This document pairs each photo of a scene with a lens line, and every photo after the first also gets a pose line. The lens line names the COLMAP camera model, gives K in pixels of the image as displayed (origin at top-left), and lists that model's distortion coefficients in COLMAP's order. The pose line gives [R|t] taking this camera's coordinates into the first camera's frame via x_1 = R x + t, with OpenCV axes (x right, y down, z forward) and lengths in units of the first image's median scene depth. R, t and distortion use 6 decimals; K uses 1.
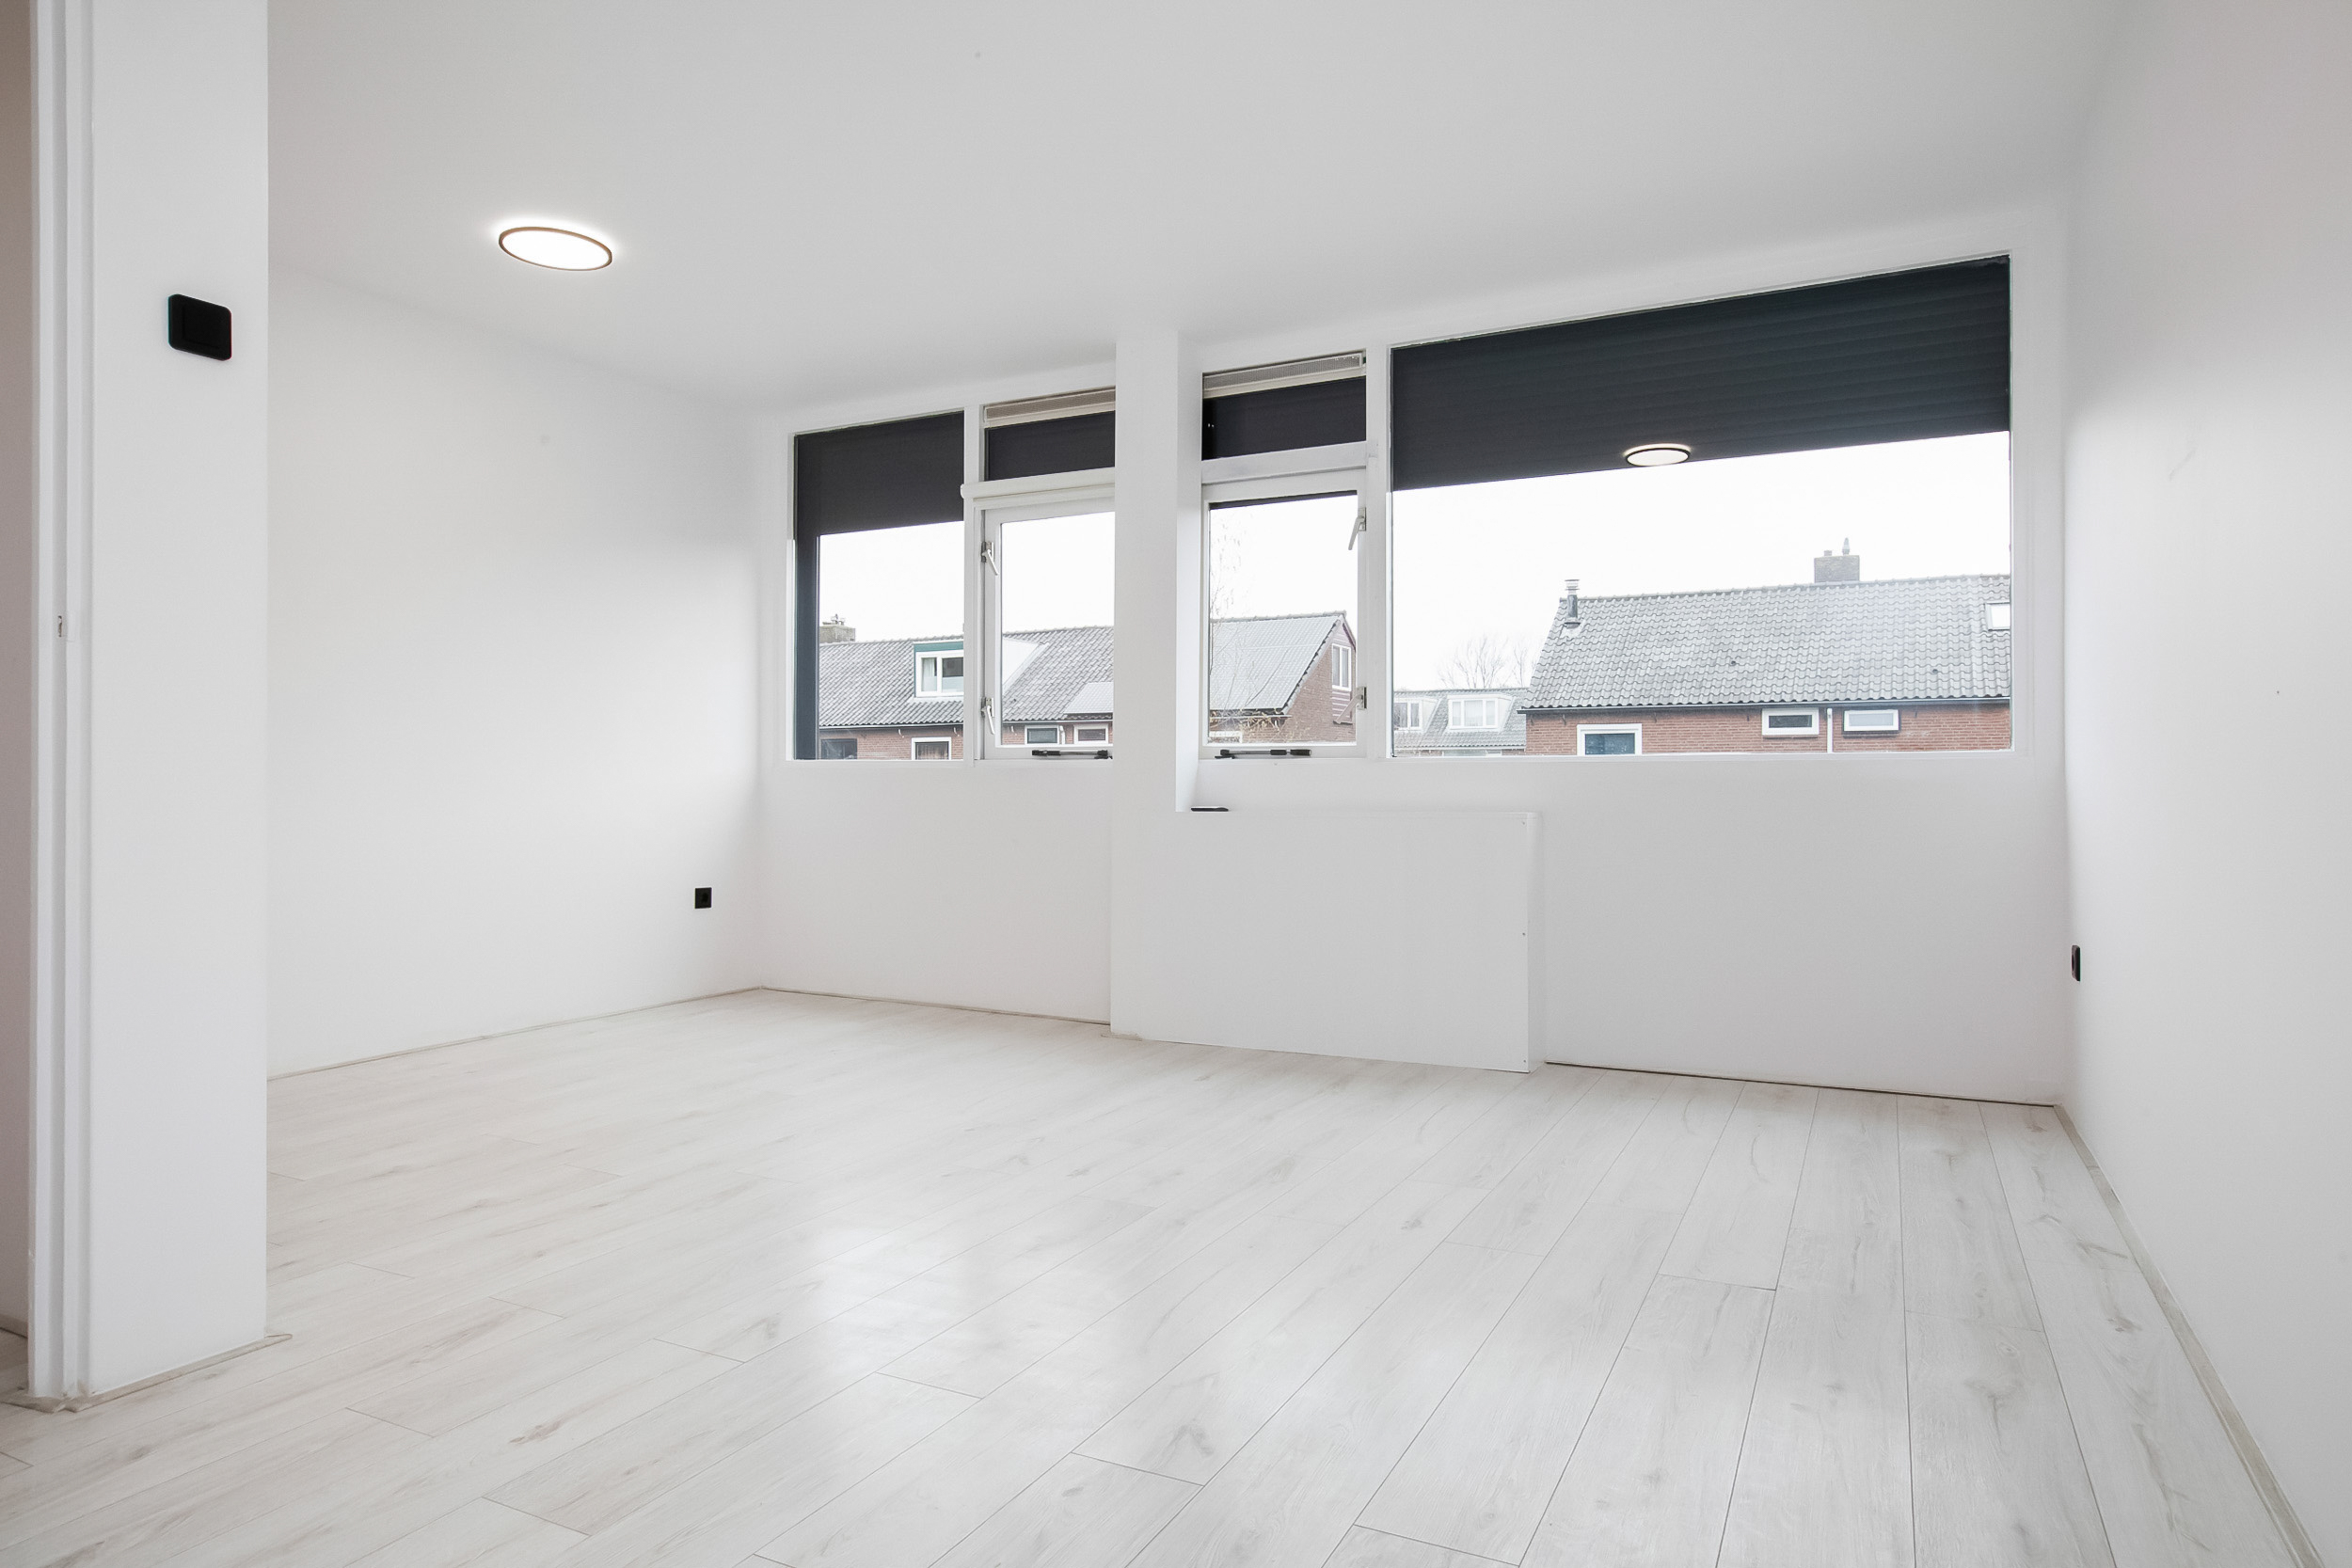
lens RADIAL K [[1355.5, 0, 1176.0], [0, 1355.5, 784.0], [0, 0, 1]] dist [-0.033879, -0.000327]
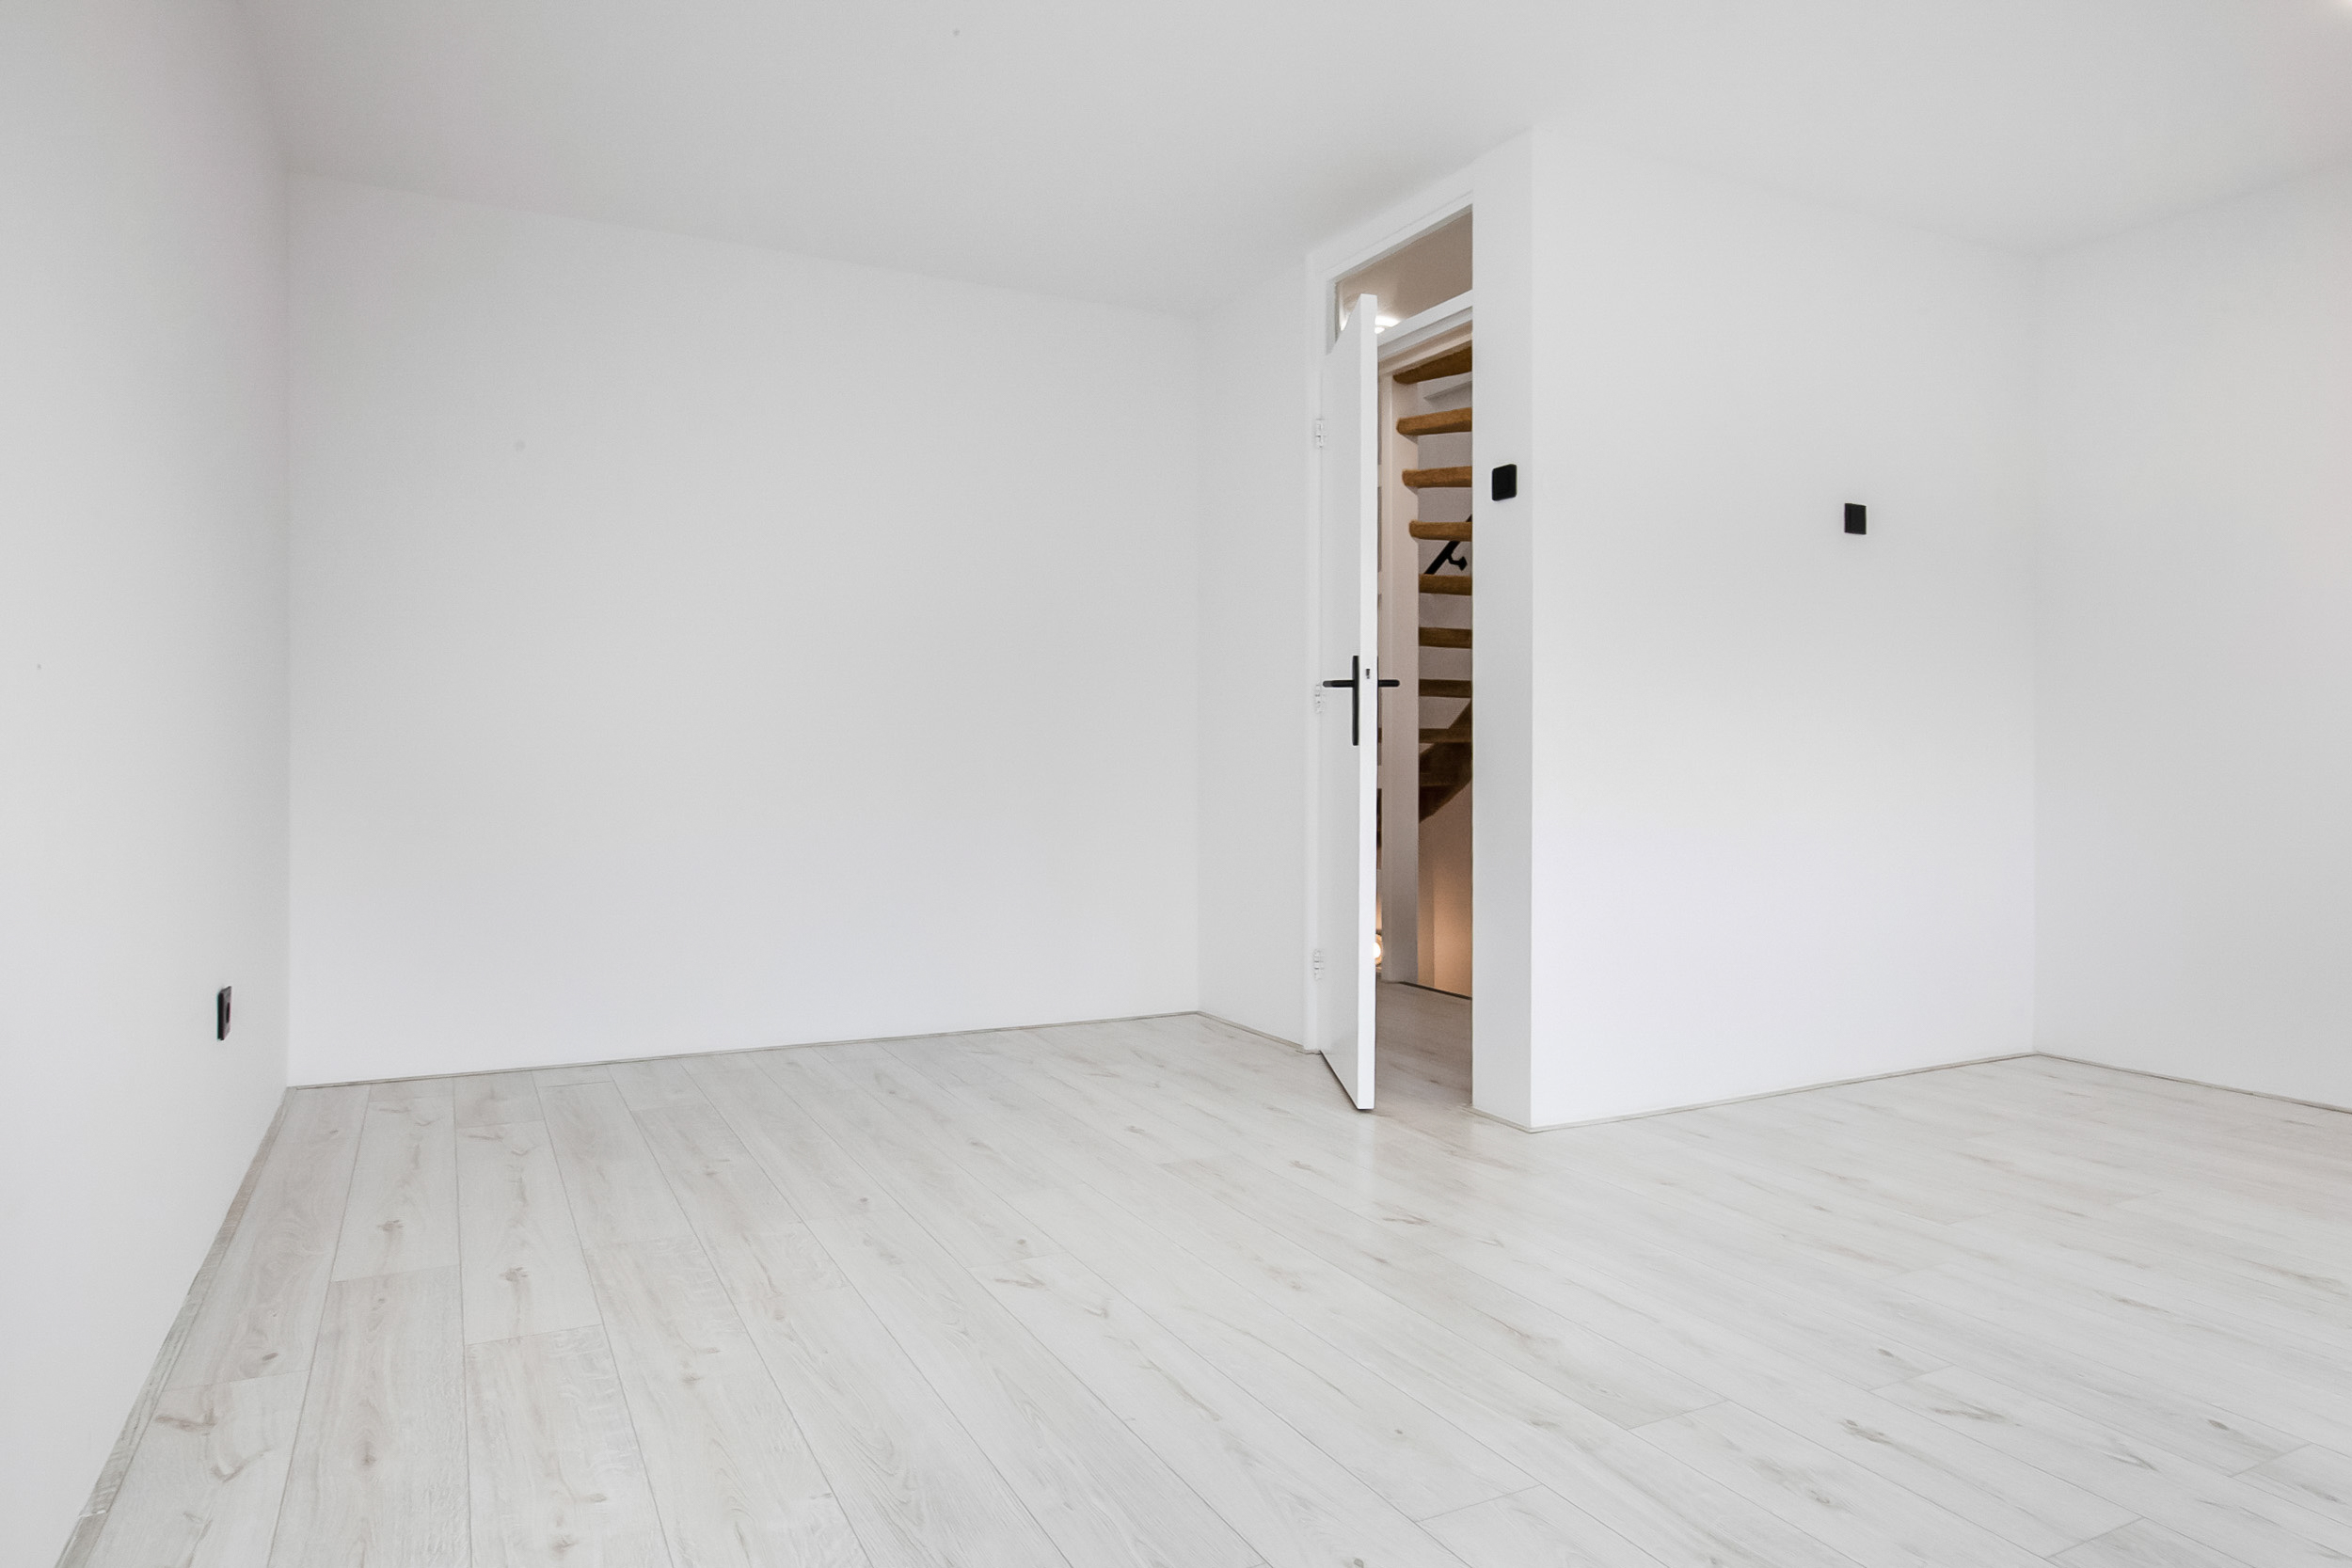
lens RADIAL K [[1355.5, 0, 1176.0], [0, 1355.5, 784.0], [0, 0, 1]] dist [-0.033879, -0.000327]
pose [[-0.567364, 0.009543, -0.823412, 0.907248], [-0.001542, 0.999919, 0.012652, -0.000935], [0.823466, 0.008448, -0.567303, 1.707173]]
